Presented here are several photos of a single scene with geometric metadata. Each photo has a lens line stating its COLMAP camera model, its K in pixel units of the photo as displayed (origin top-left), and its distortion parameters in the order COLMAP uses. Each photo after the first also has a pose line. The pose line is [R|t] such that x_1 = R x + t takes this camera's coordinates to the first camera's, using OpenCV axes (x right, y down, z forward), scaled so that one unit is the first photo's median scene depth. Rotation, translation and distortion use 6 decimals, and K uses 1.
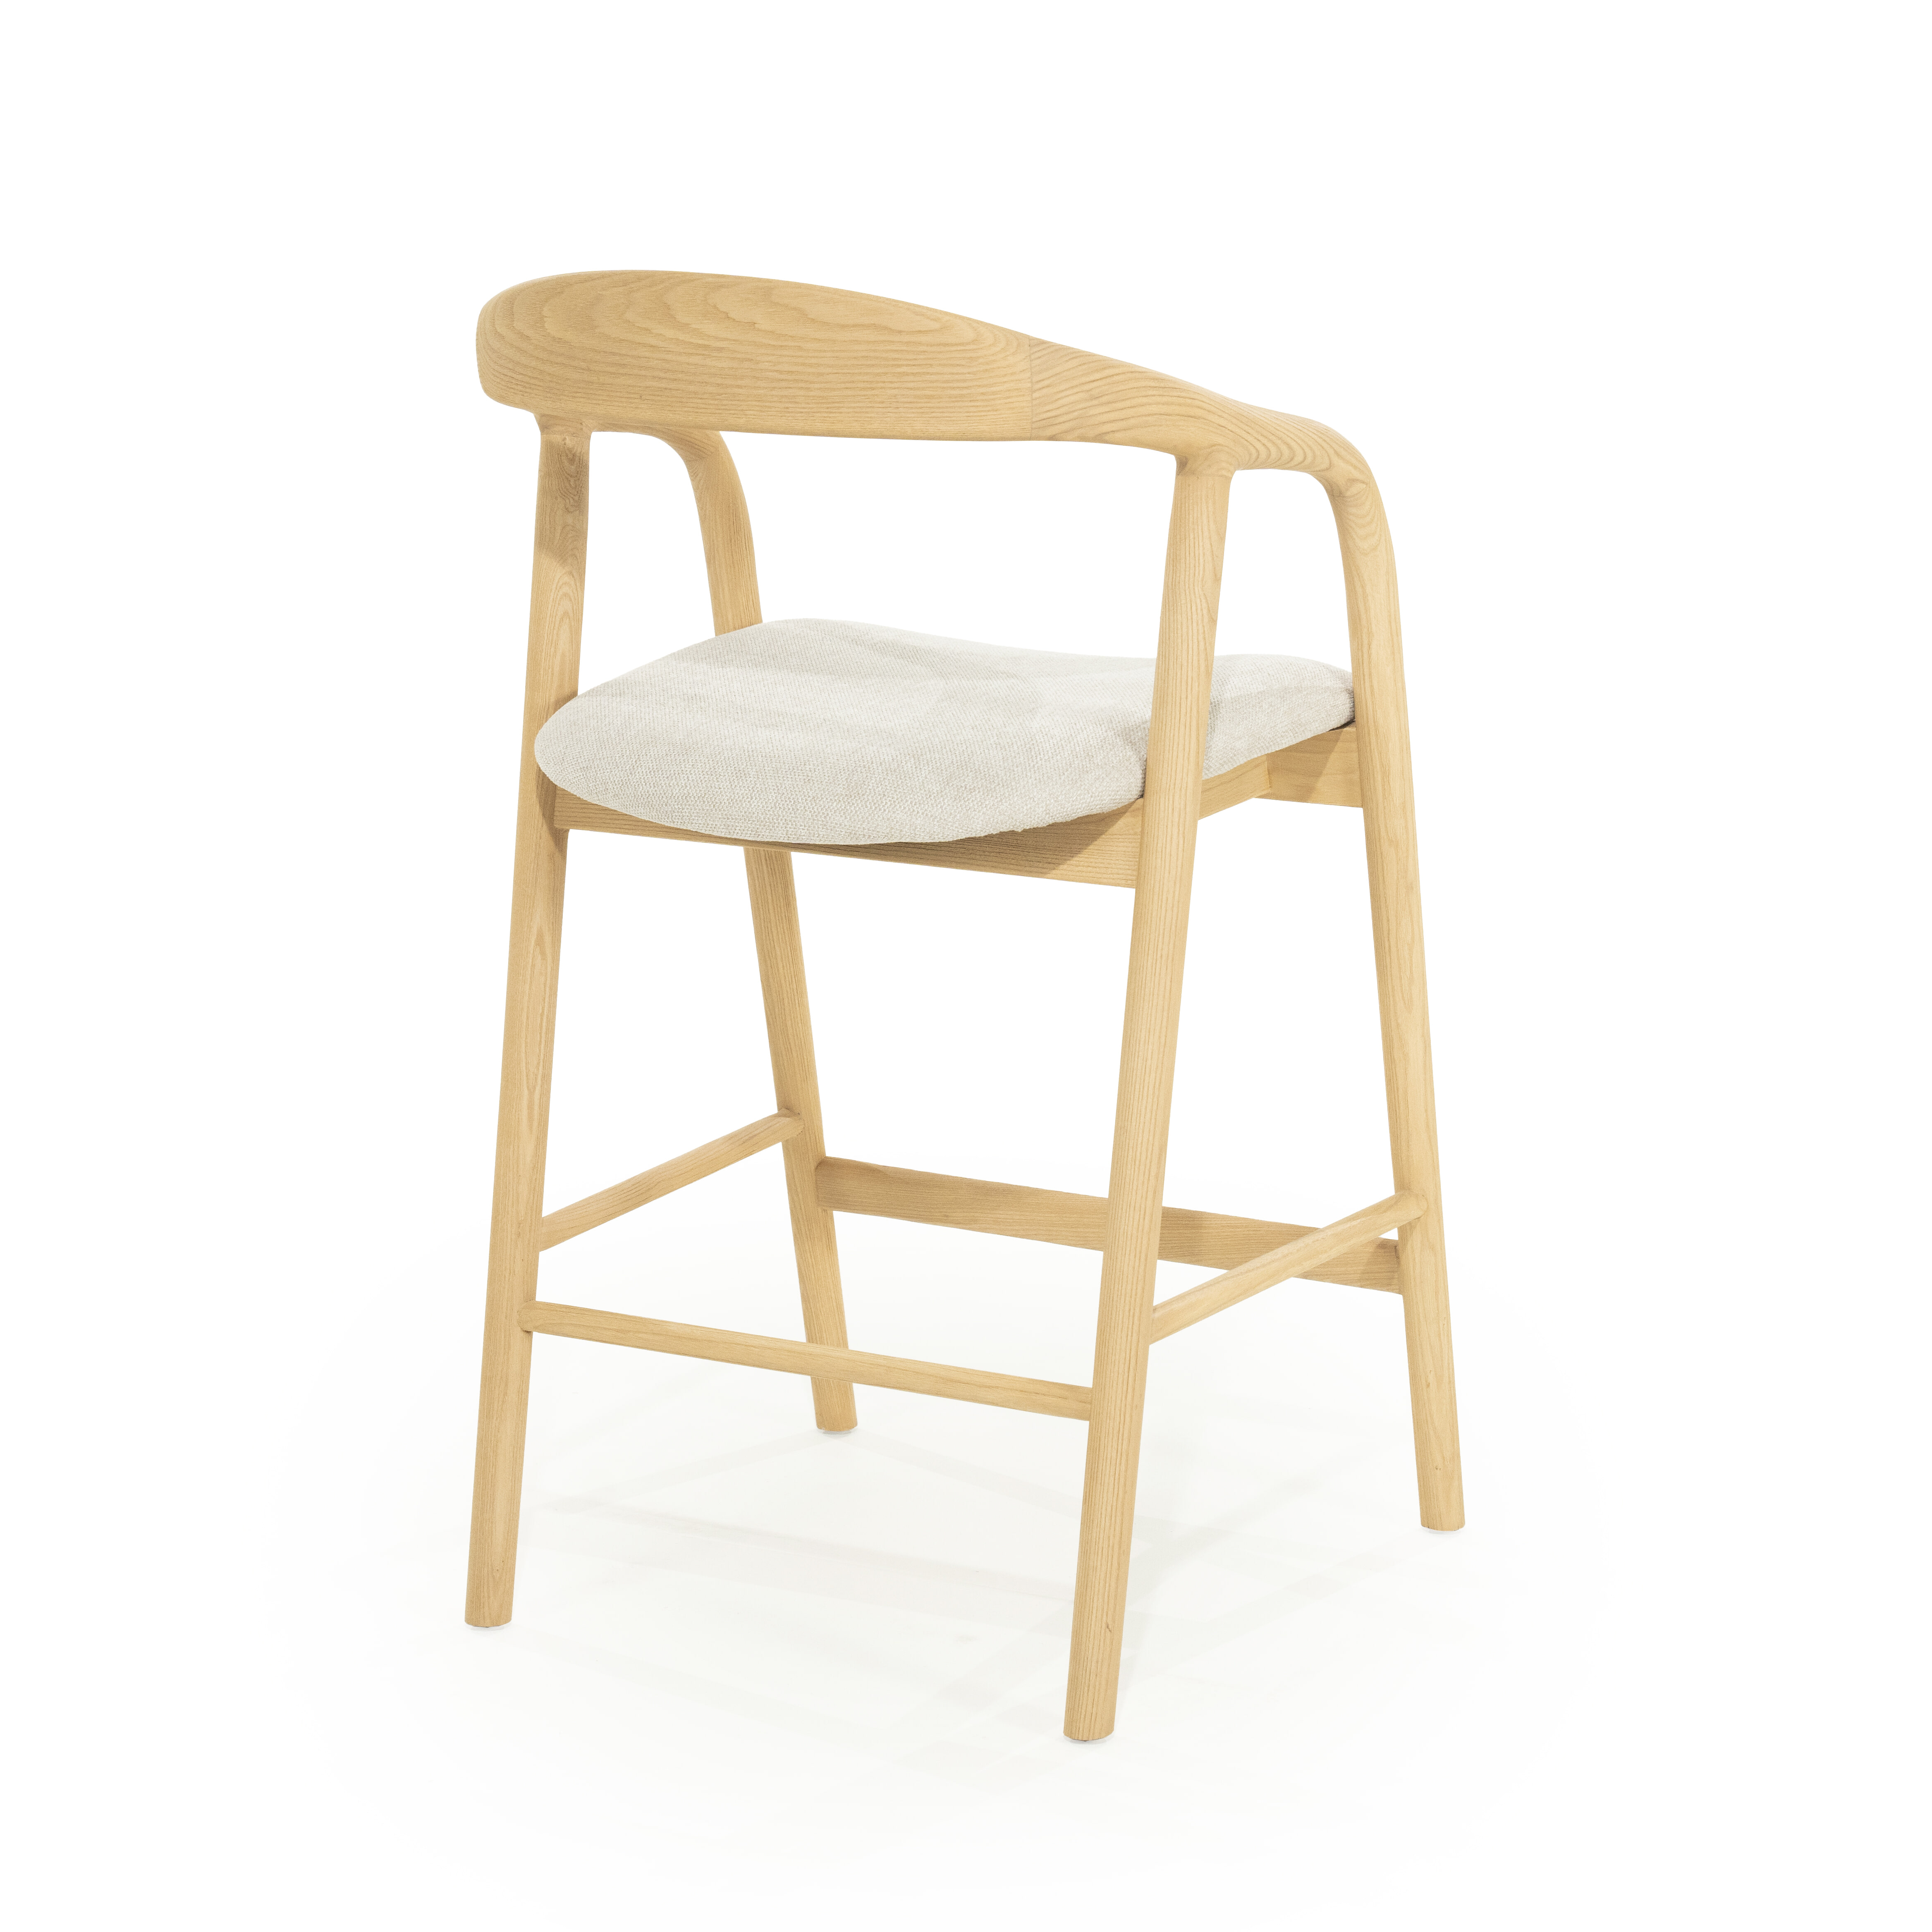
lens RADIAL K [[5125.5, 0, 966.0], [0, 5125.5, 966.0], [0, 0, 1]] dist [0.294618, 0.857066]
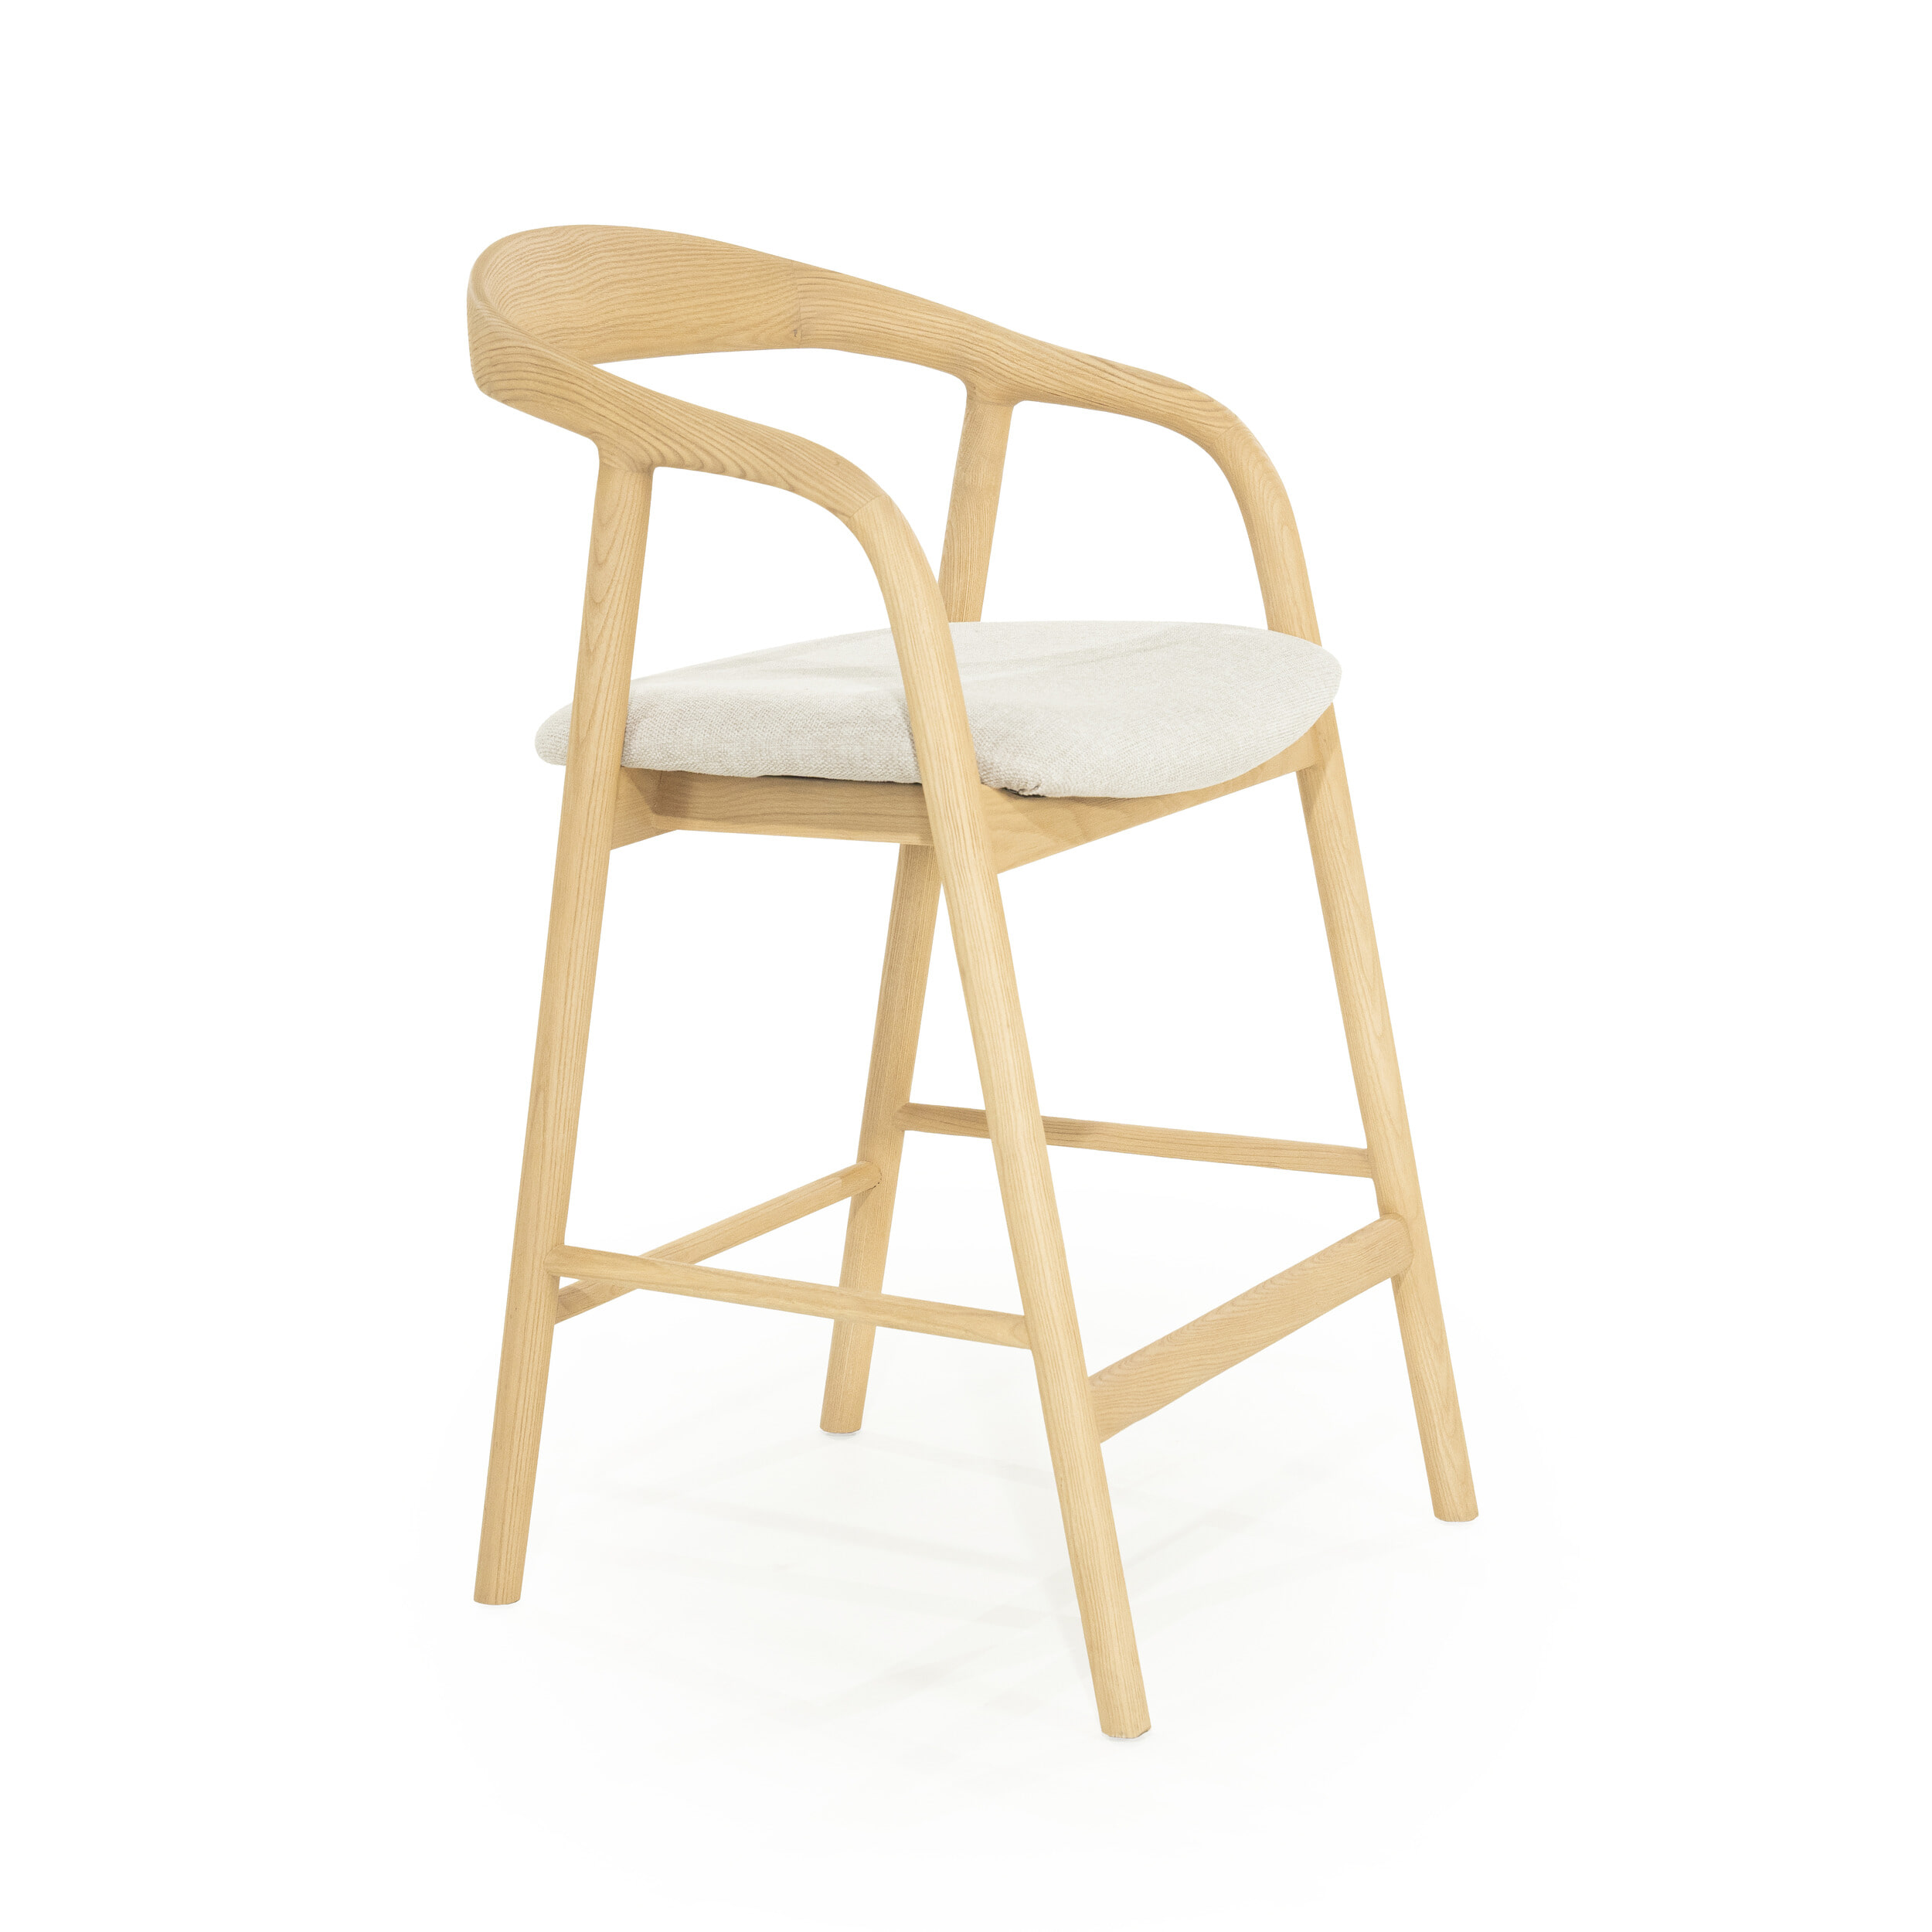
lens RADIAL K [[5125.5, 0, 966.0], [0, 5125.5, 966.0], [0, 0, 1]] dist [0.294618, 0.857066]
pose [[-0.004476, 0.202726, -0.979225, 1.103065], [-0.191712, 0.960897, 0.199808, -0.223631], [0.981441, 0.188624, 0.034564, 1.080867]]
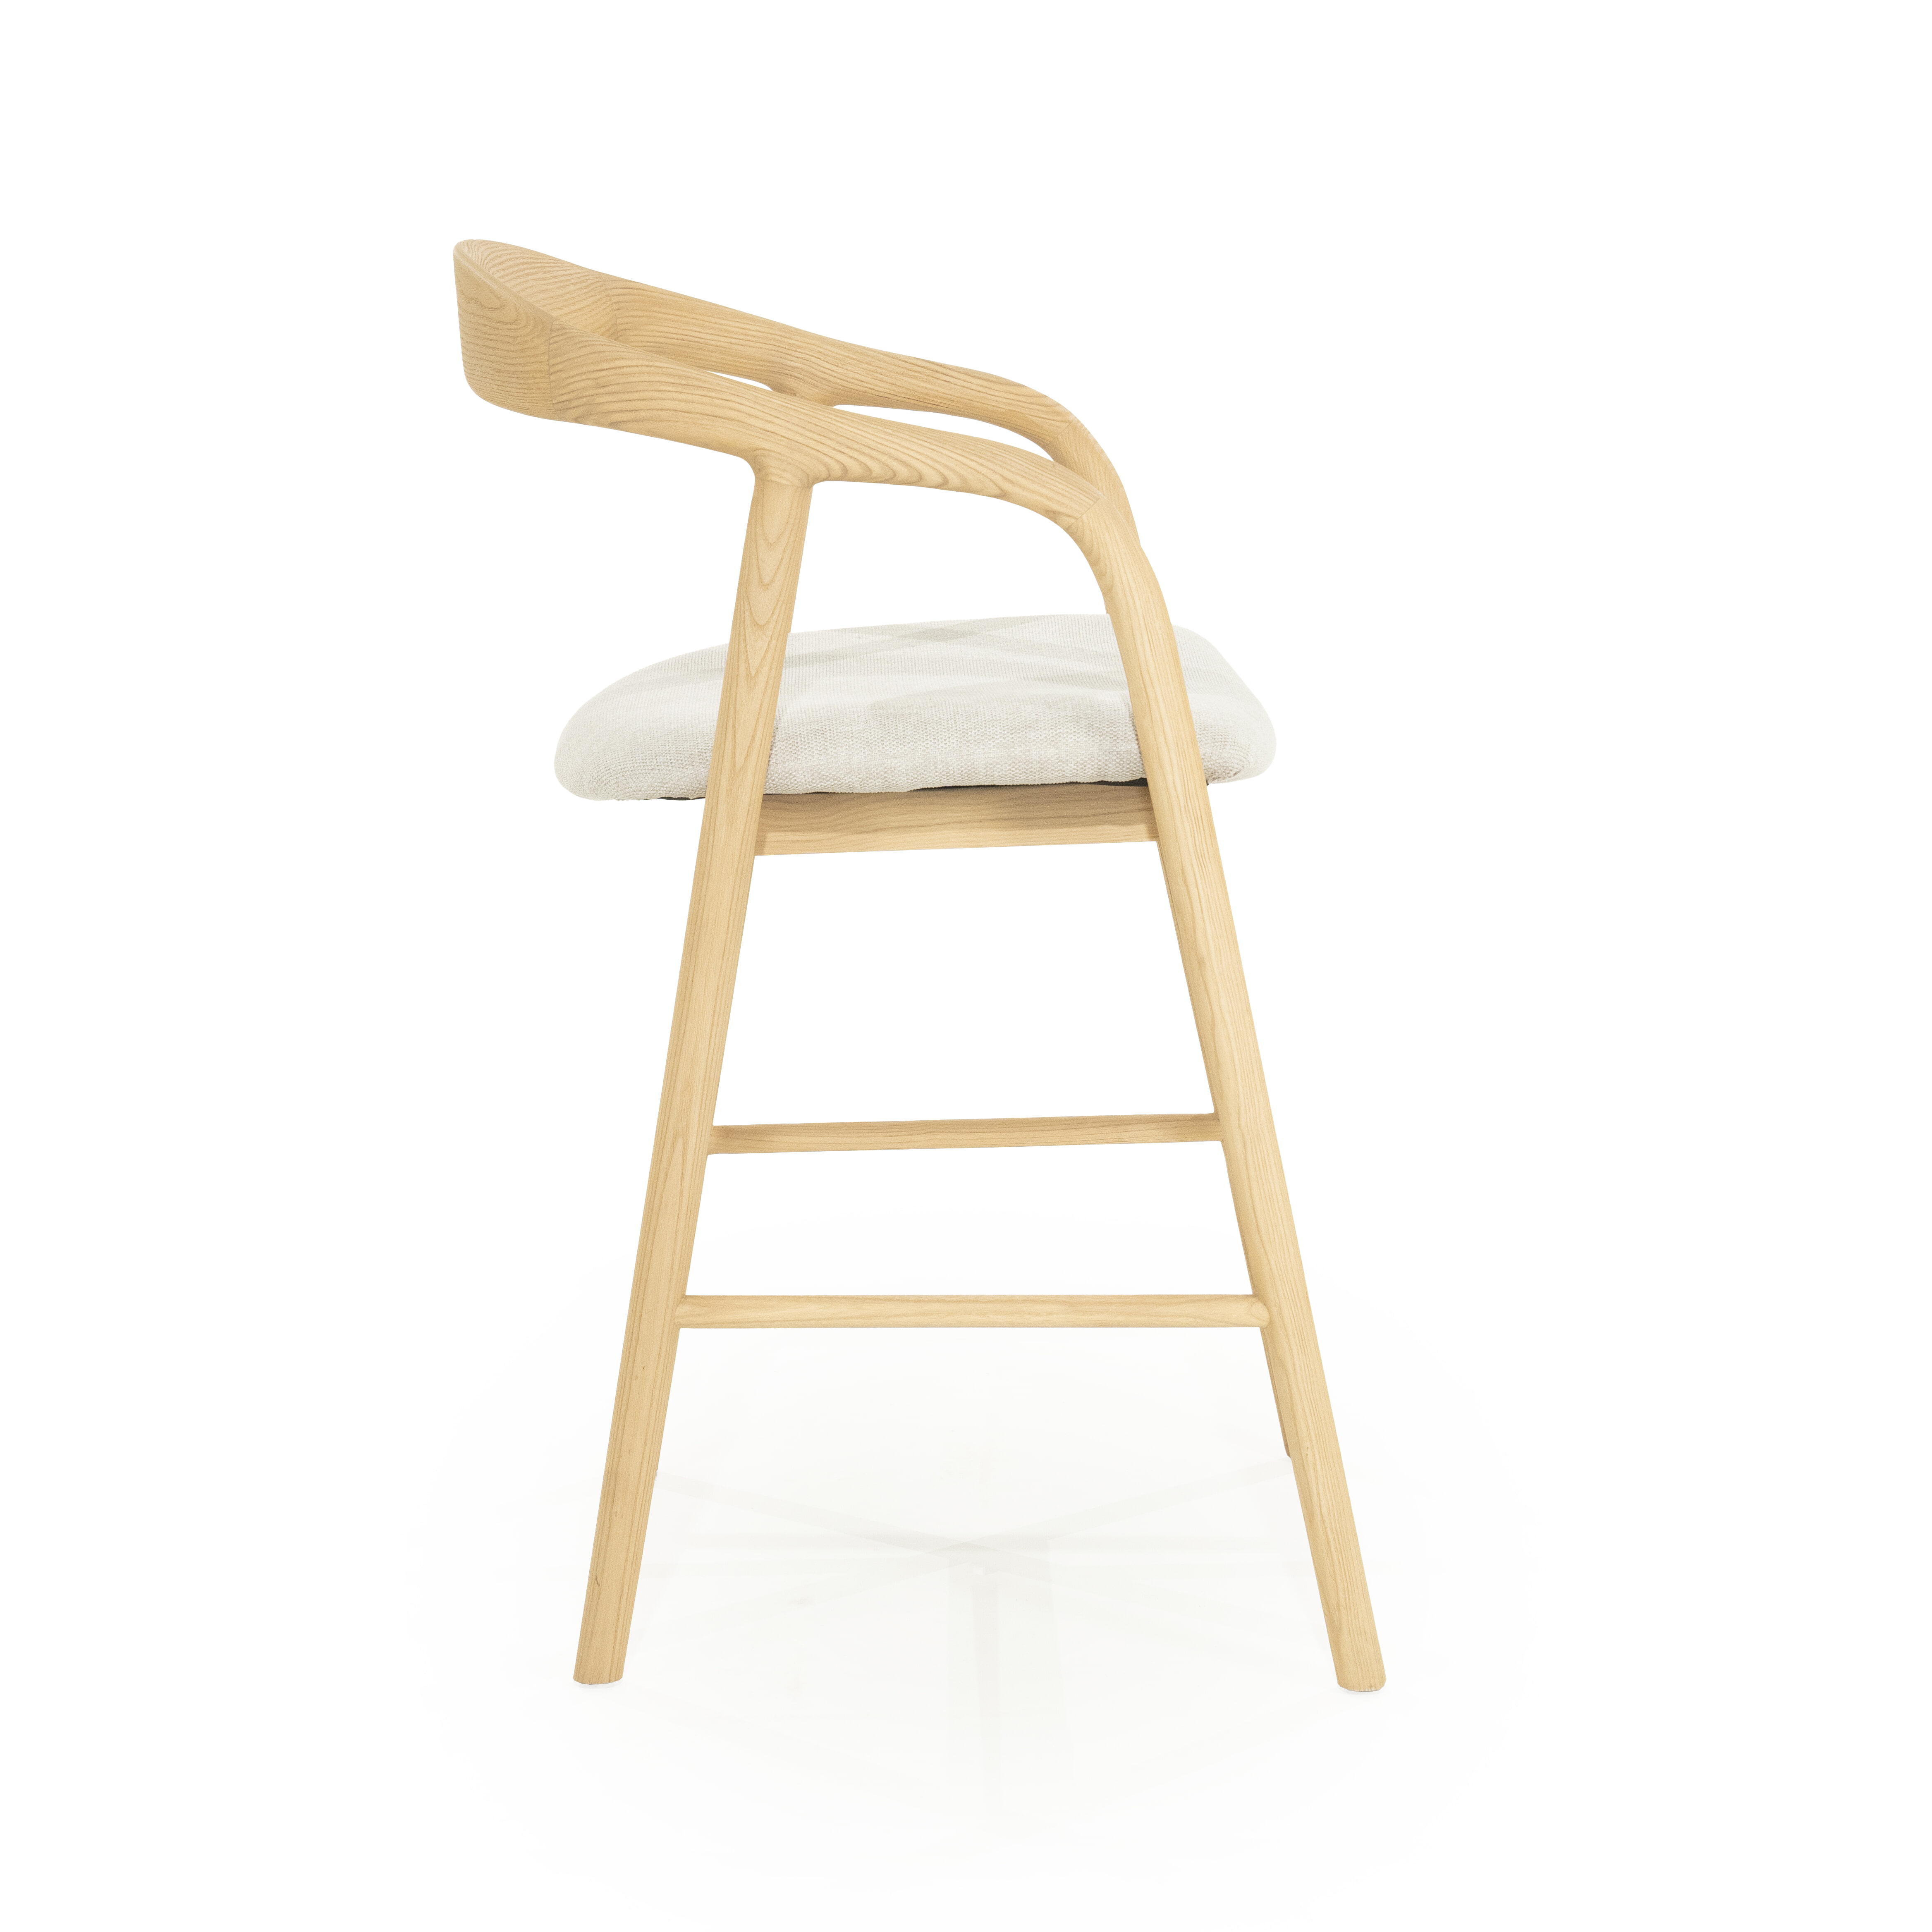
lens RADIAL K [[5125.5, 0, 966.0], [0, 5125.5, 966.0], [0, 0, 1]] dist [0.294618, 0.857066]
pose [[0.495288, 0.174434, -0.851036, 0.956317], [-0.168903, 0.980275, 0.102625, -0.114641], [0.852151, 0.092913, 0.514981, 0.541033]]
